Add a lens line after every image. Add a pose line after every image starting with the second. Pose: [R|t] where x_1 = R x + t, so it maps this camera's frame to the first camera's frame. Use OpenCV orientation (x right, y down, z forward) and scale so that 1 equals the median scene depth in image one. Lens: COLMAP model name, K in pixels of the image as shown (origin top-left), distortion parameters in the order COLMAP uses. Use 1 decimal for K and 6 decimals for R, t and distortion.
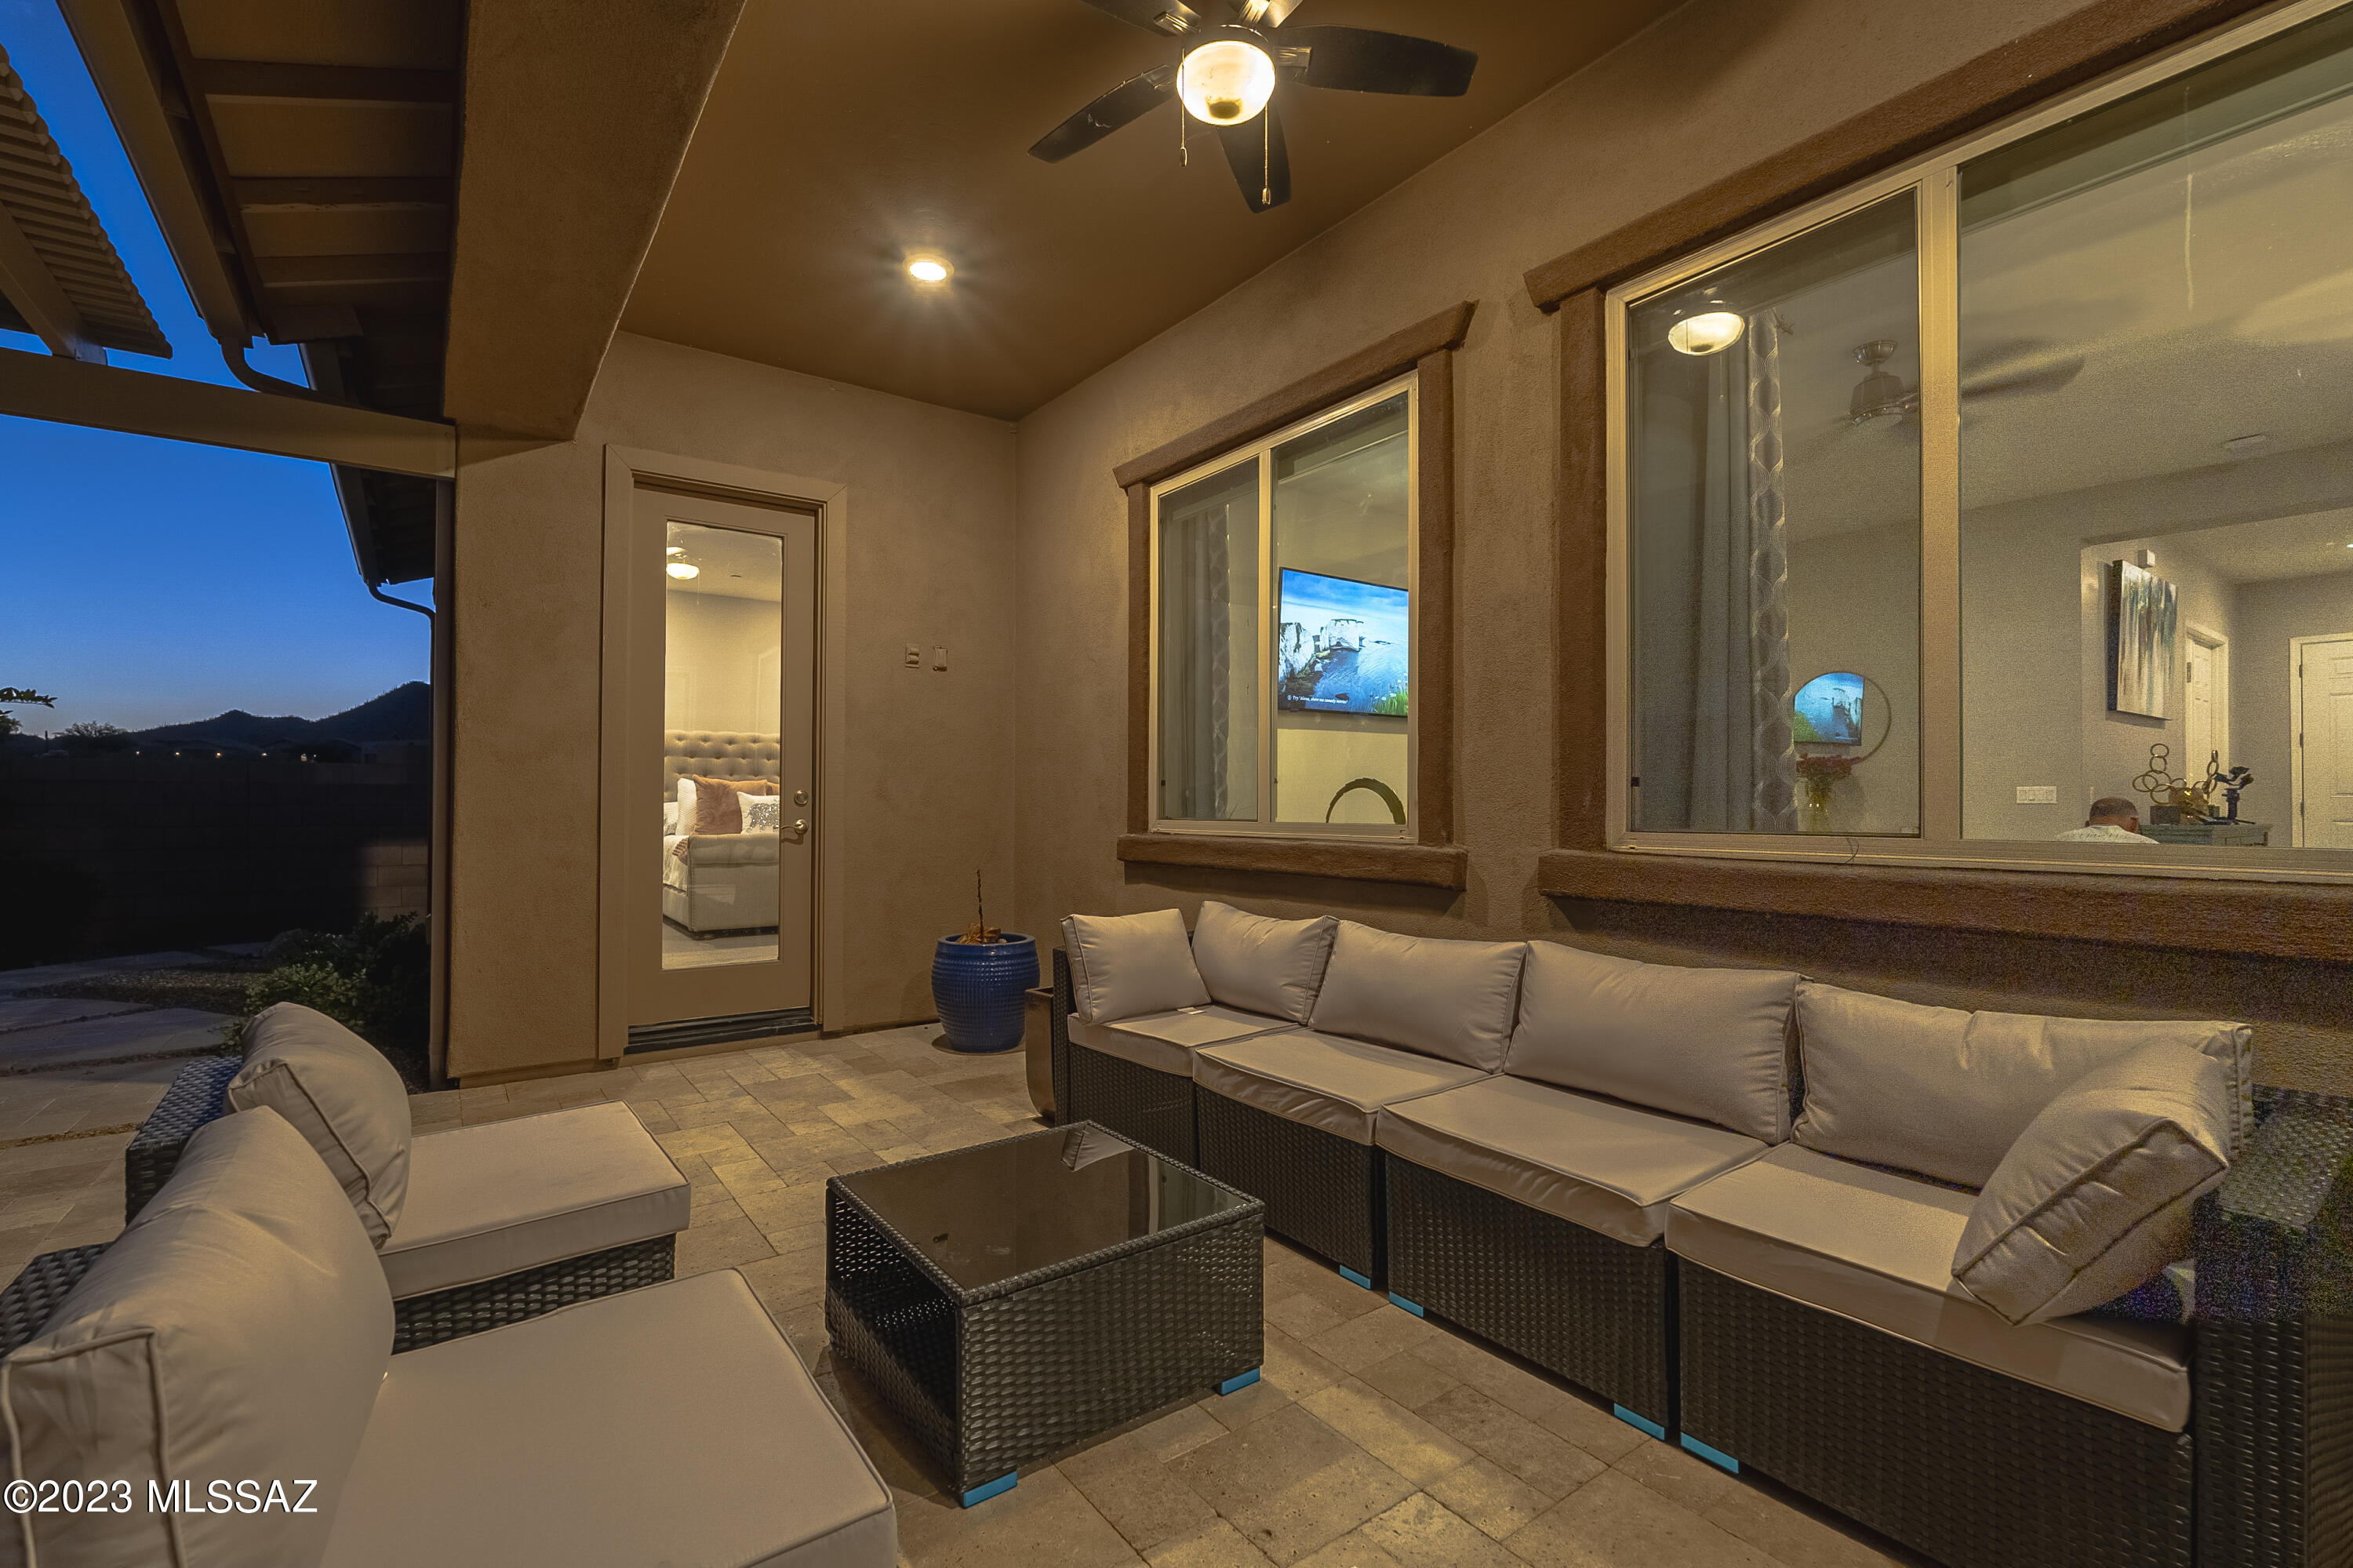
lens RADIAL K [[1024.3, 0, 1153.3], [0, 1024.3, 800.4], [0, 0, 1]] dist [-0.000869, -0.000752]
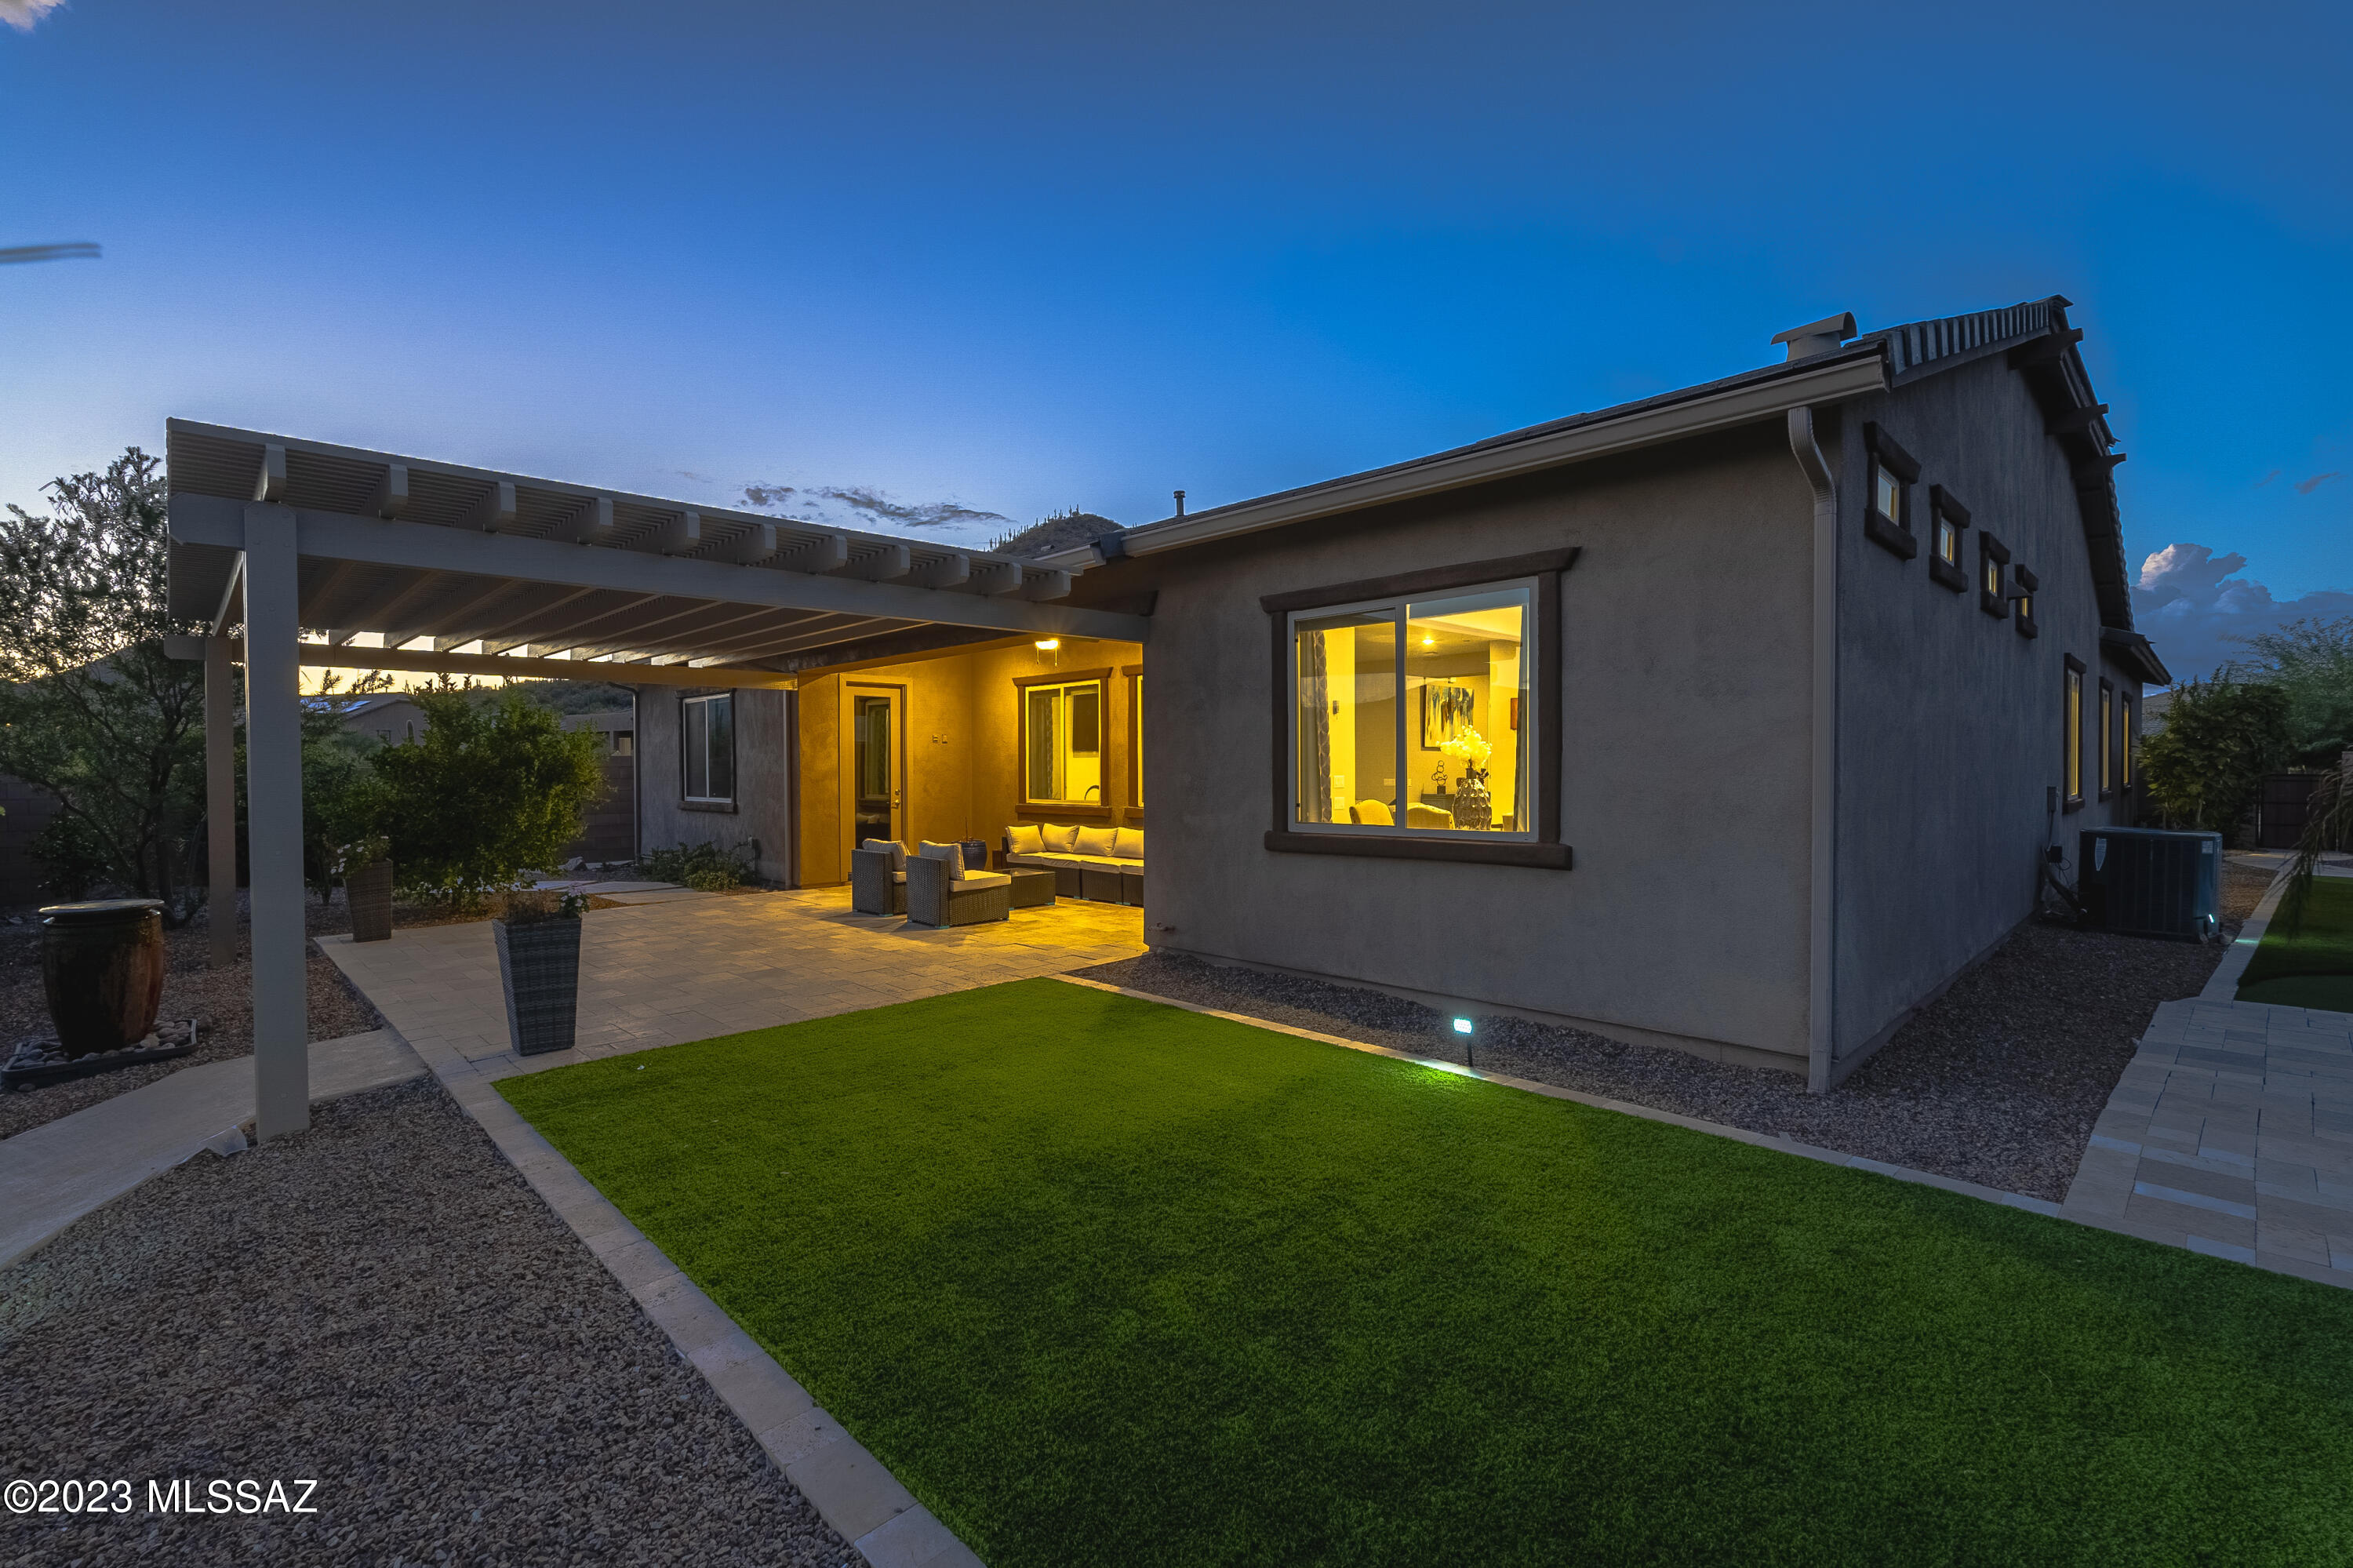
lens RADIAL K [[1035.4, 0, 1137.5], [0, 1035.4, 778.5], [0, 0, 1]] dist [-0.000919, -0.000046]
pose [[0.990348, -0.008916, 0.138318, -0.139282], [0.007070, 0.999879, 0.013833, -0.112085], [-0.138425, -0.012722, 0.990291, -2.855982]]
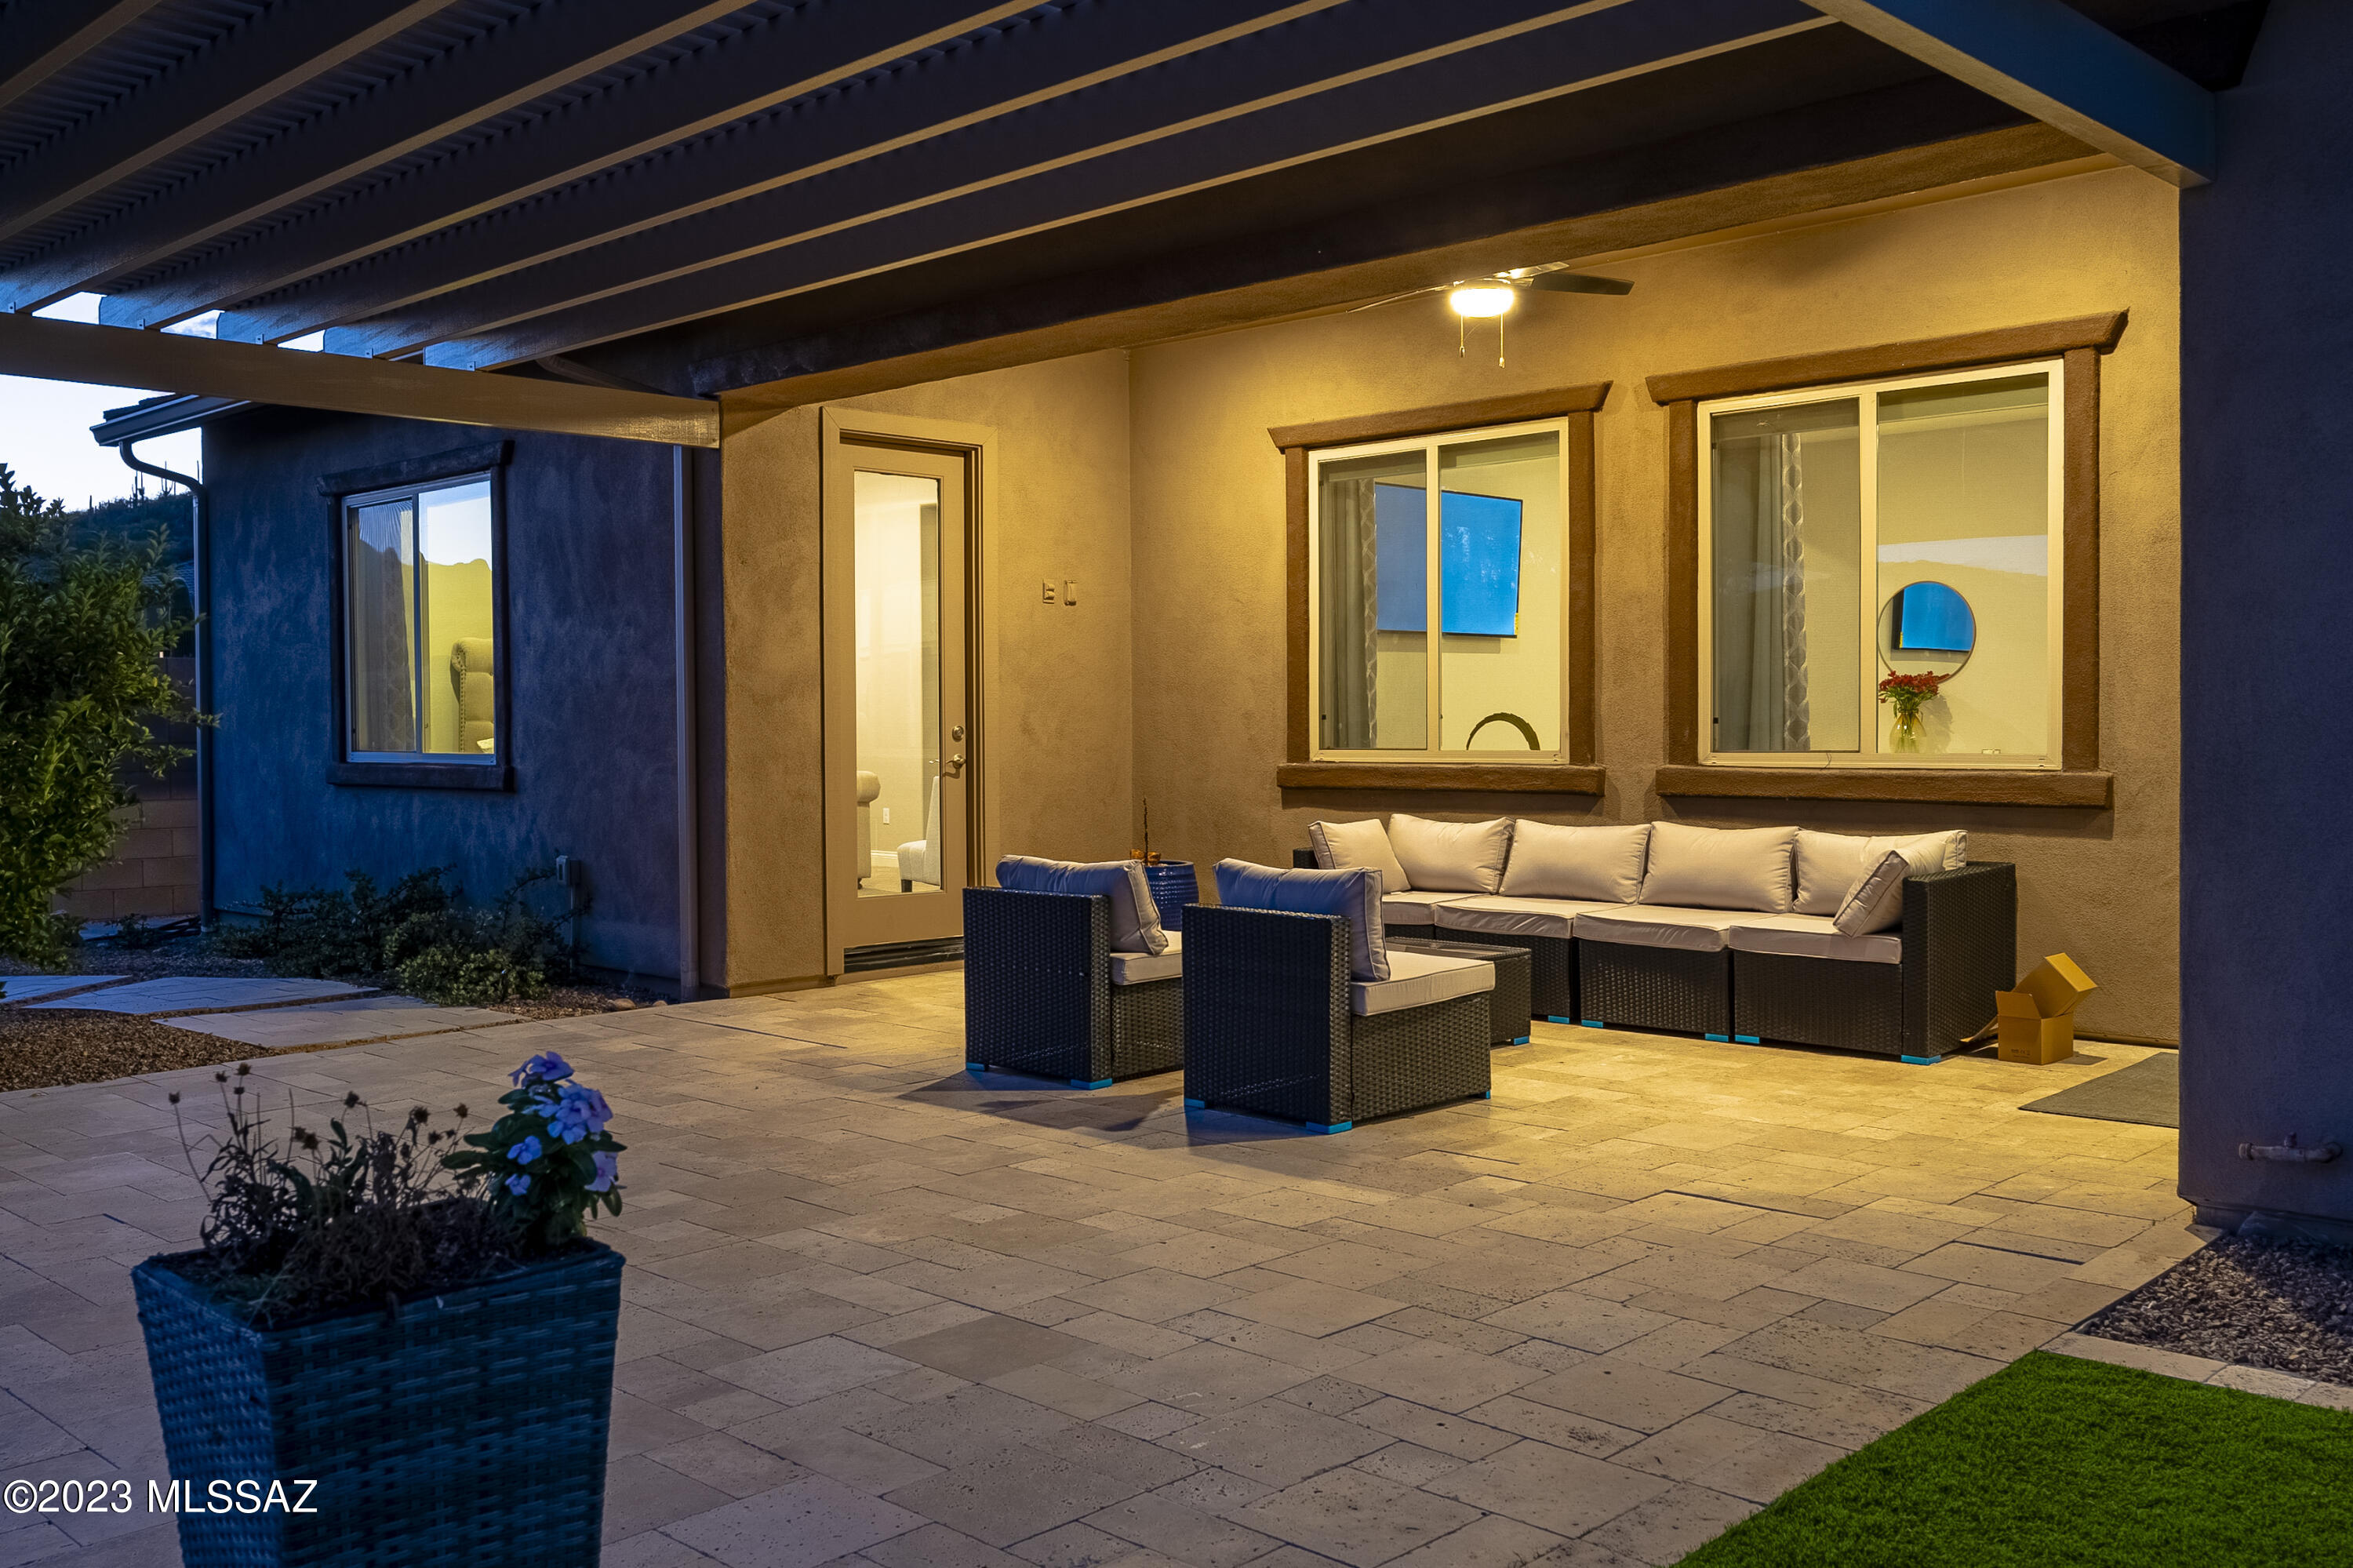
lens RADIAL K [[2058.3, 0, 1176.5], [0, 2058.3, 784.0], [0, 0, 1]] dist [-0.000240, -0.001964]
pose [[0.983481, -0.014243, 0.180450, -0.775426], [0.008363, 0.999410, 0.033304, -0.028177], [-0.180818, -0.031245, 0.983020, -1.660915]]
